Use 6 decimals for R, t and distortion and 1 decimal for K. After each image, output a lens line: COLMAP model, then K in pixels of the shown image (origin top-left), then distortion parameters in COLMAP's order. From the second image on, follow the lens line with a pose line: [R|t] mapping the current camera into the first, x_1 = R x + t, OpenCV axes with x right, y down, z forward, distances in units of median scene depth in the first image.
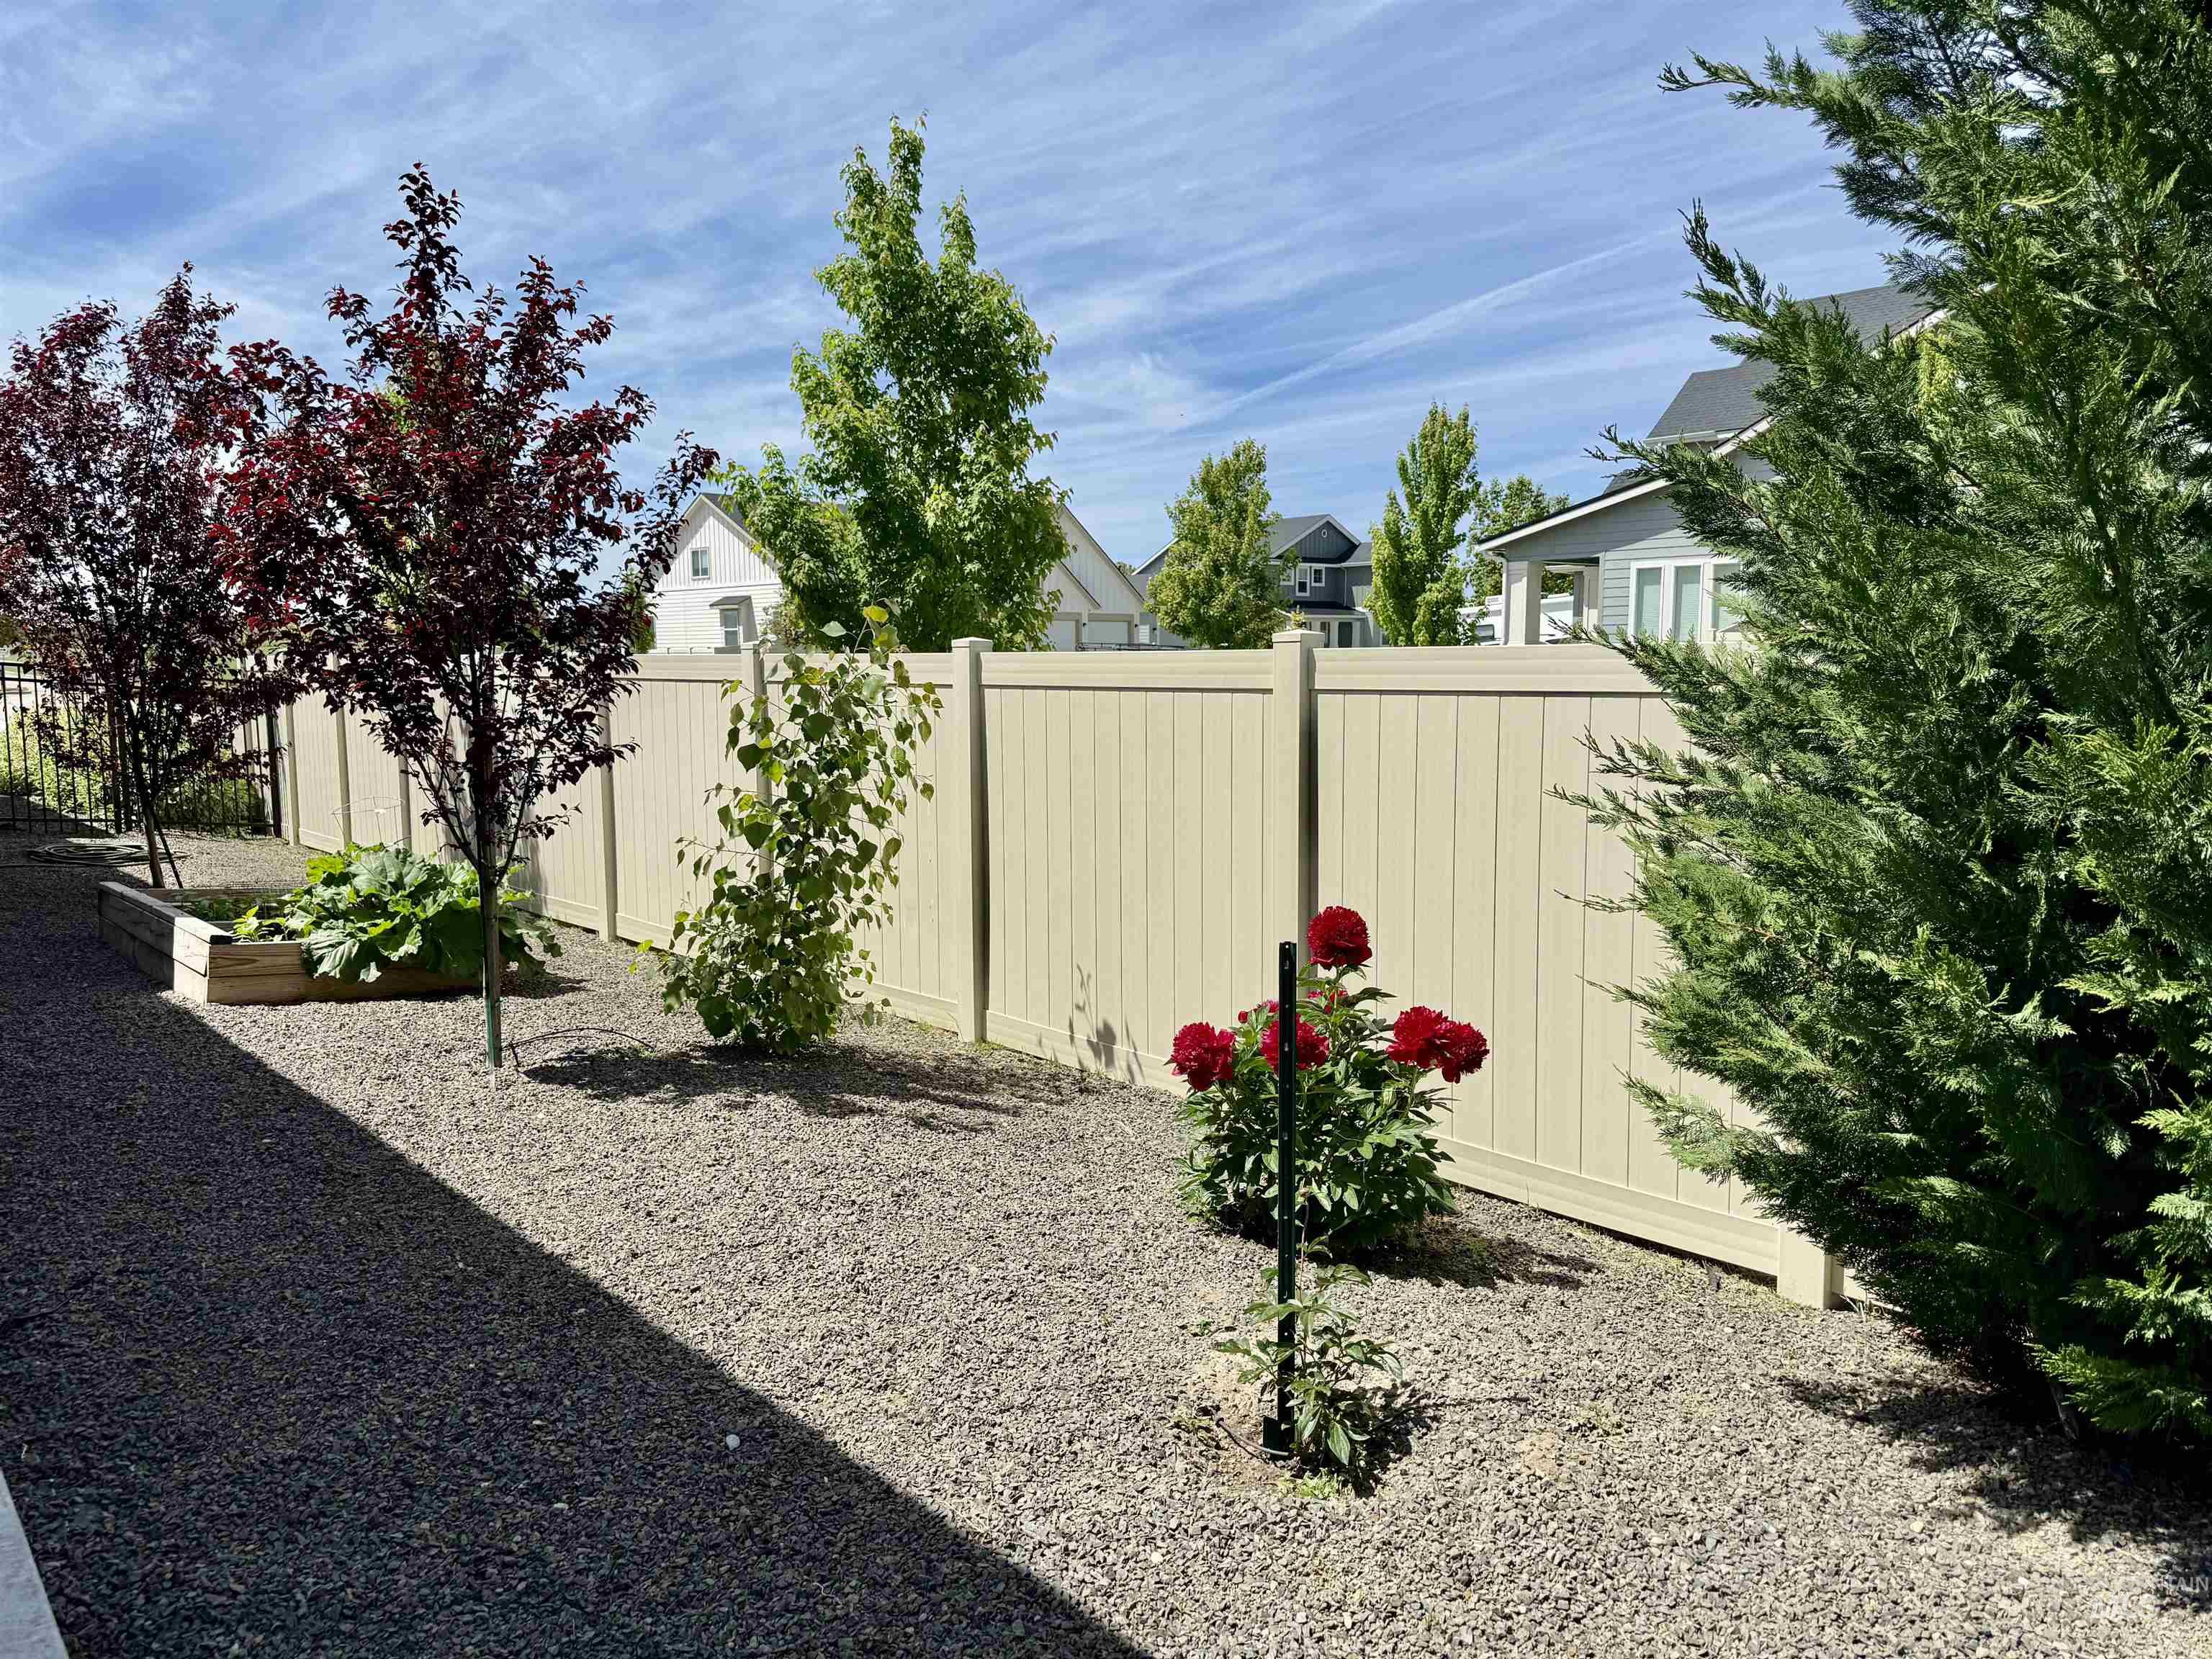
lens RADIAL K [[1585.7, 0, 1135.3], [0, 1585.7, 834.1], [0, 0, 1]] dist [0.122183, -0.199529]
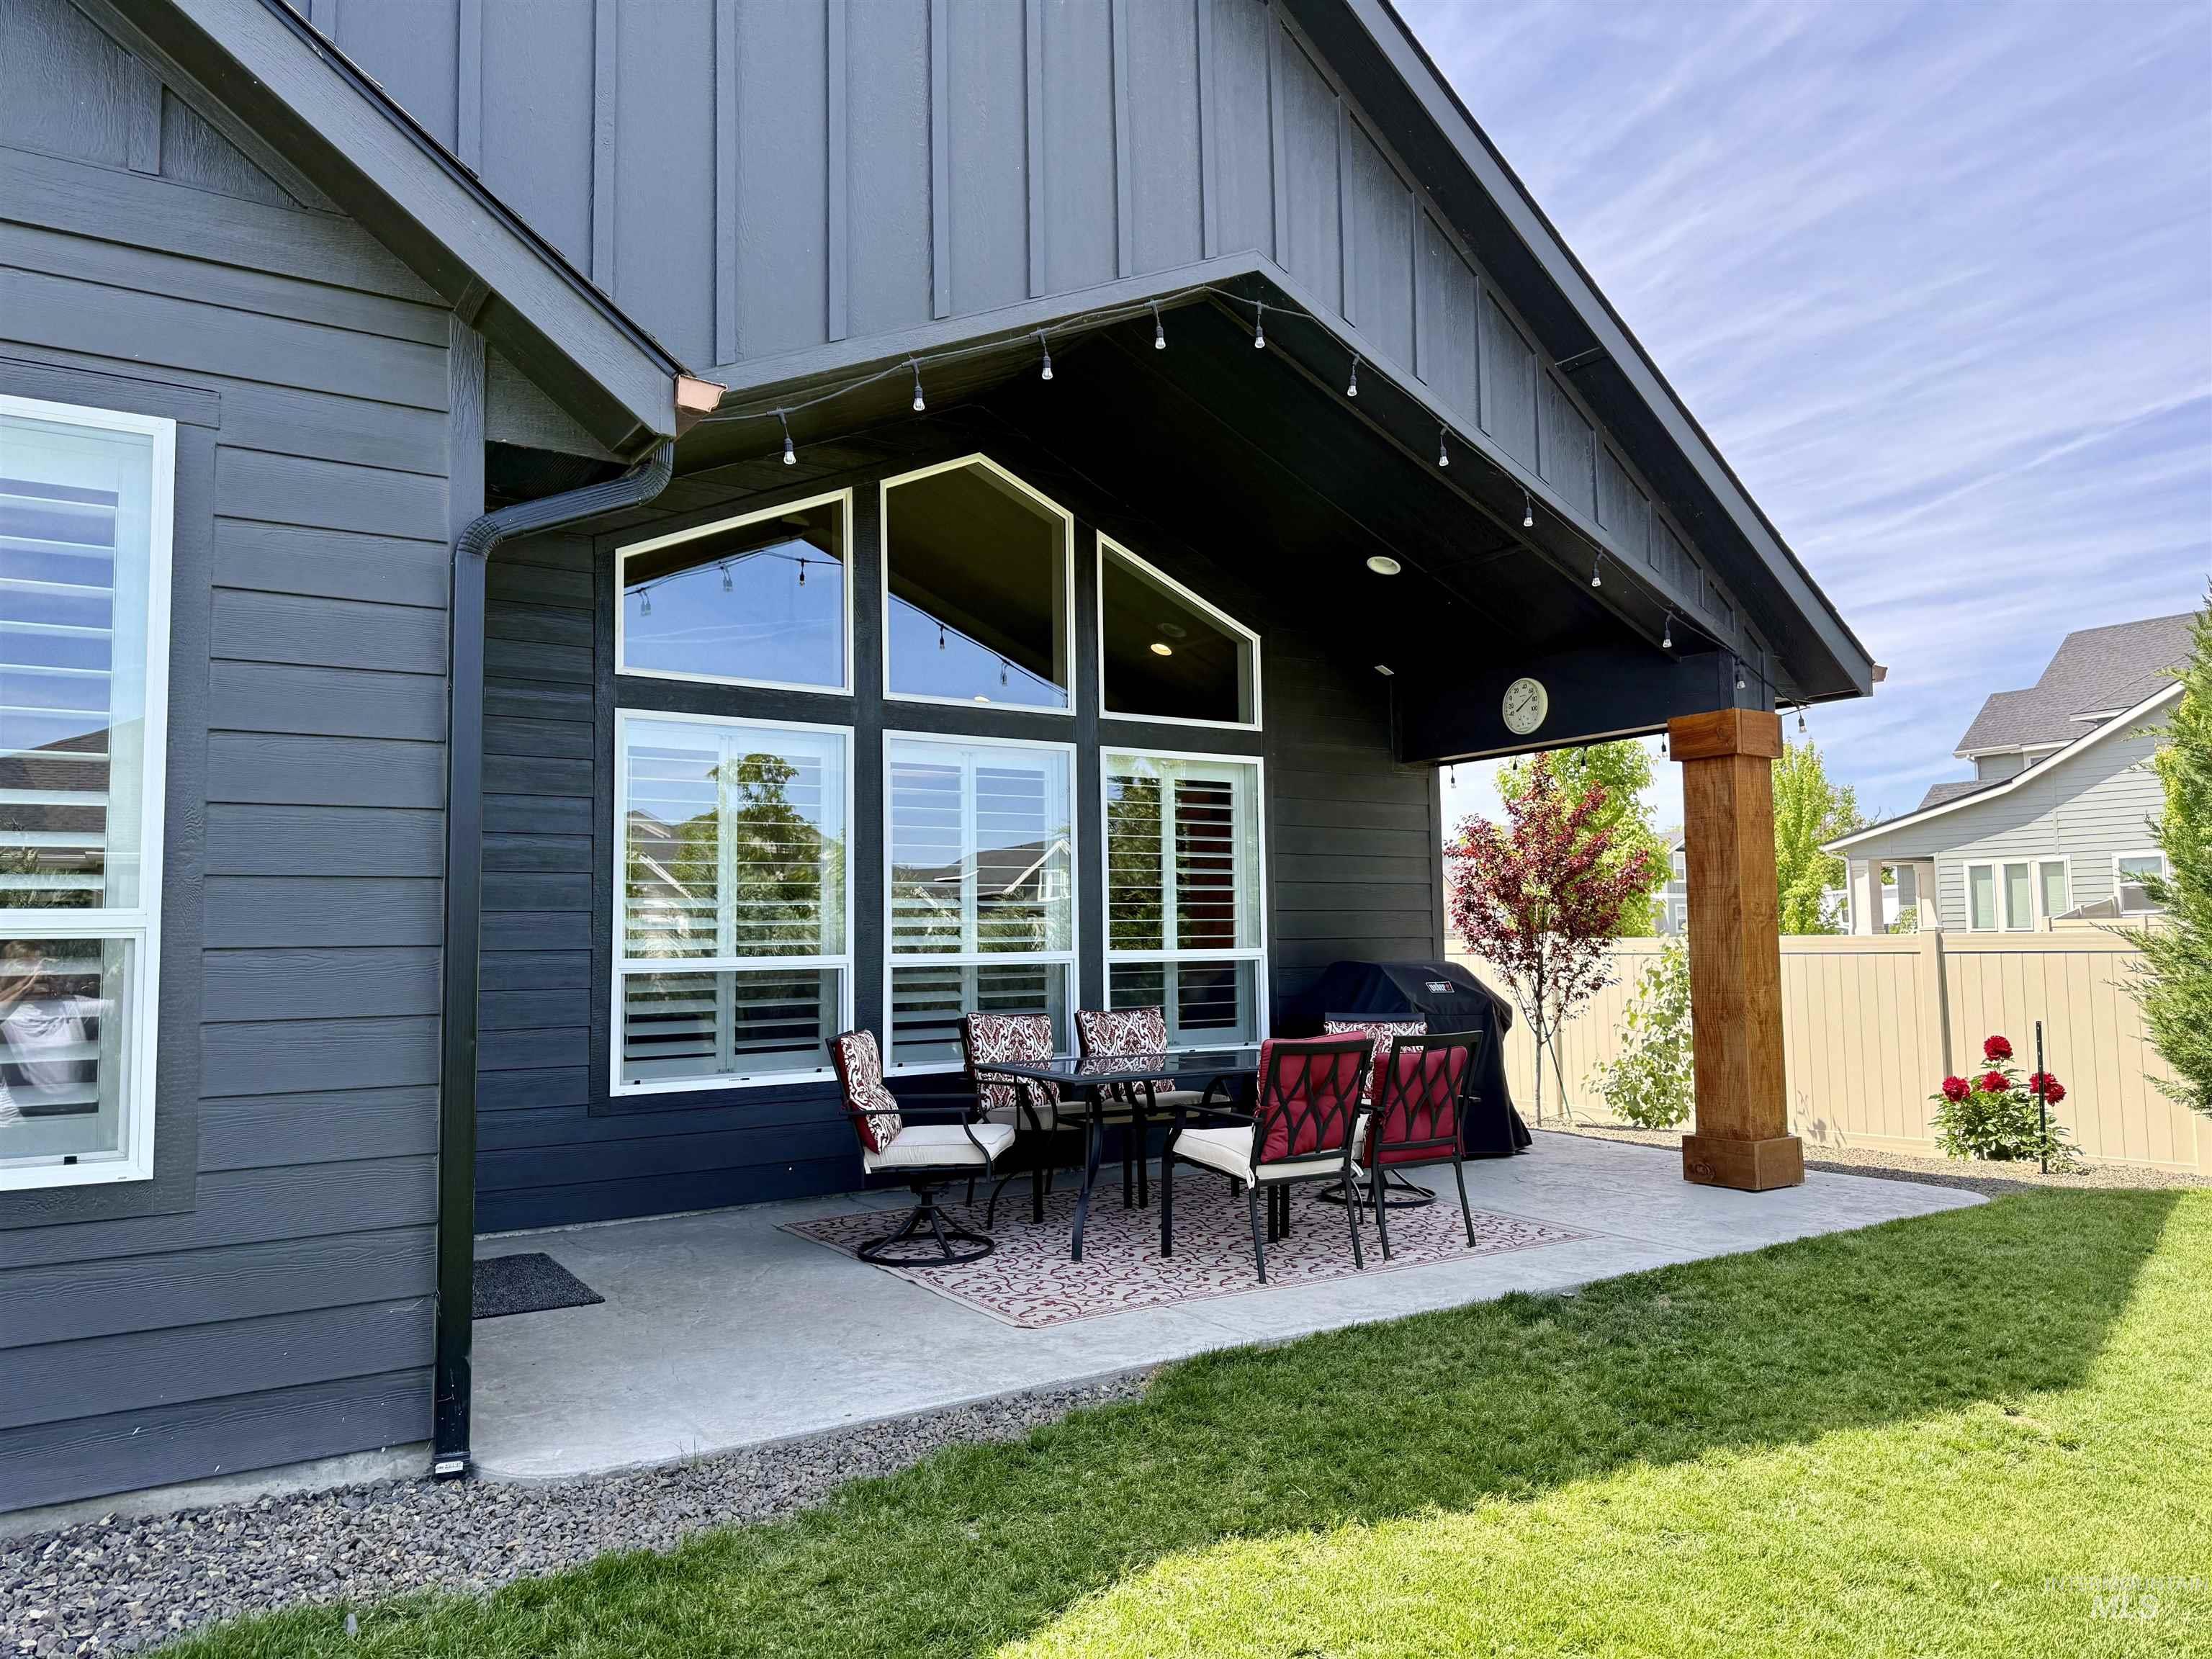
lens RADIAL K [[1585.7, 0, 1135.3], [0, 1585.7, 834.1], [0, 0, 1]] dist [0.122183, -0.199529]
pose [[0.989278, -0.018763, -0.144832, -0.223037], [-0.007399, 0.983999, -0.178020, 0.051749], [0.145855, 0.177183, 0.973310, -0.461281]]
